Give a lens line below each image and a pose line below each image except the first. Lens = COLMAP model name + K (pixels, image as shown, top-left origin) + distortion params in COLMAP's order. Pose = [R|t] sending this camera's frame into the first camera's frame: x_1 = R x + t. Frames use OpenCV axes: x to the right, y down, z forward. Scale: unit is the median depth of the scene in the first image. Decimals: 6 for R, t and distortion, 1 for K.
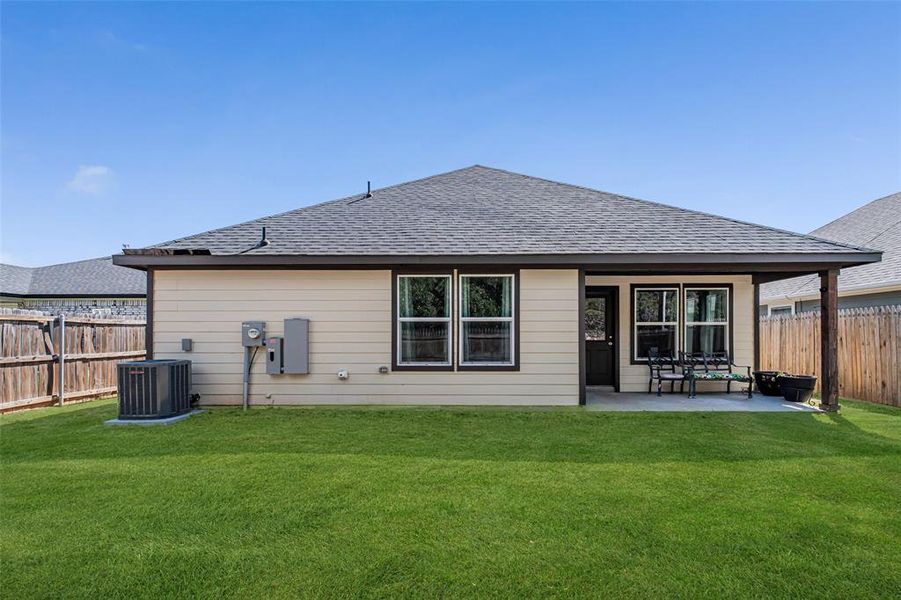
lens RADIAL K [[434.5, 0, 450.8], [0, 434.5, 310.8], [0, 0, 1]] dist [0.005048, 0.000470]
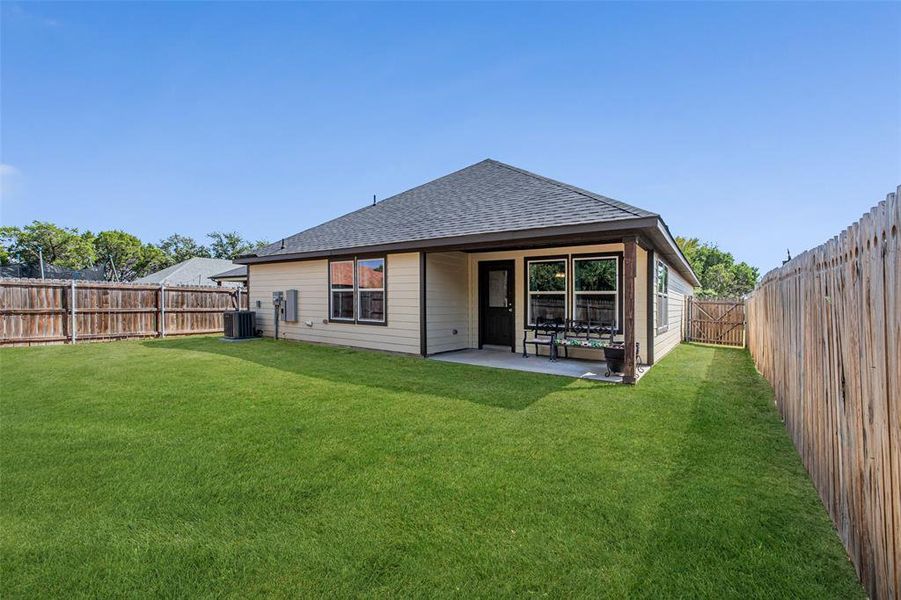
lens RADIAL K [[427.2, 0, 450.1], [0, 427.2, 288.4], [0, 0, 1]] dist [-0.000302, -0.000057]
pose [[0.801440, -0.005245, -0.598052, 1.151763], [0.019657, 0.999652, 0.017575, -0.005607], [0.597752, -0.025841, 0.801265, 0.004762]]
